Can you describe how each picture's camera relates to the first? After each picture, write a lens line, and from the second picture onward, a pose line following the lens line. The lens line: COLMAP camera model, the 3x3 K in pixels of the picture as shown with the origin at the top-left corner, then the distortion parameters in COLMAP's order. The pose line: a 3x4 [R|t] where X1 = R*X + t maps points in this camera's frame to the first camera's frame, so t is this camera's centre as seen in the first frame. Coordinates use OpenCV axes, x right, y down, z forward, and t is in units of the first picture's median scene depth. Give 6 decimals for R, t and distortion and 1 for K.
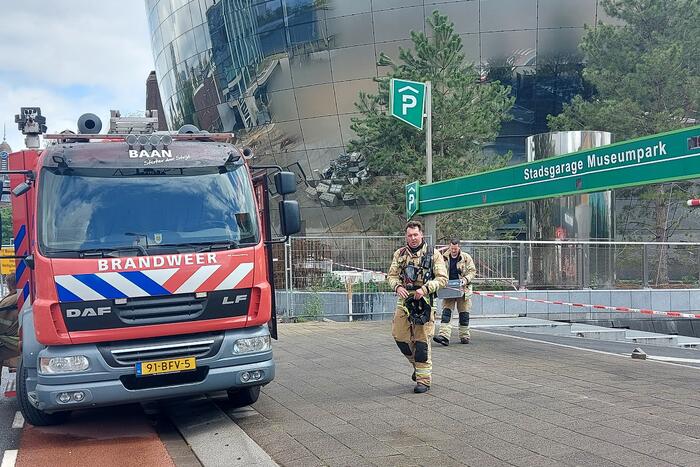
lens RADIAL K [[826.1, 0, 367.3], [0, 826.1, 233.2], [0, 0, 1]] dist [0.157624, -0.036207]
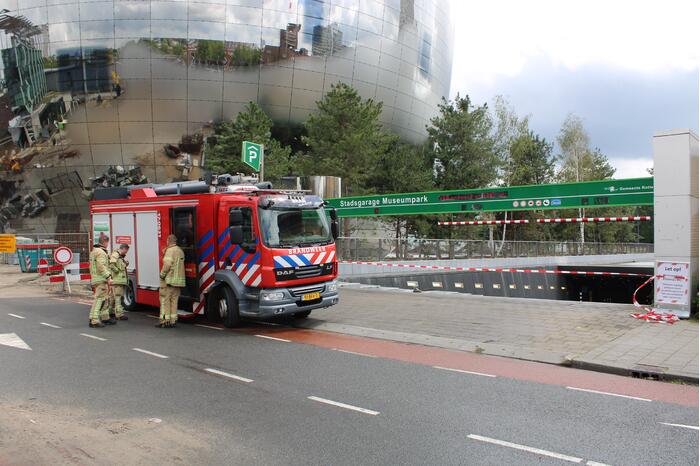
lens RADIAL K [[583.6, 0, 350.0], [0, 583.6, 233.0], [0, 0, 1]] dist [-0.140197, 0.166386]
pose [[0.878211, 0.019708, 0.477867, -0.498558], [-0.026425, 0.999624, 0.007337, -0.014514], [-0.477543, -0.019071, 0.878401, -0.233977]]
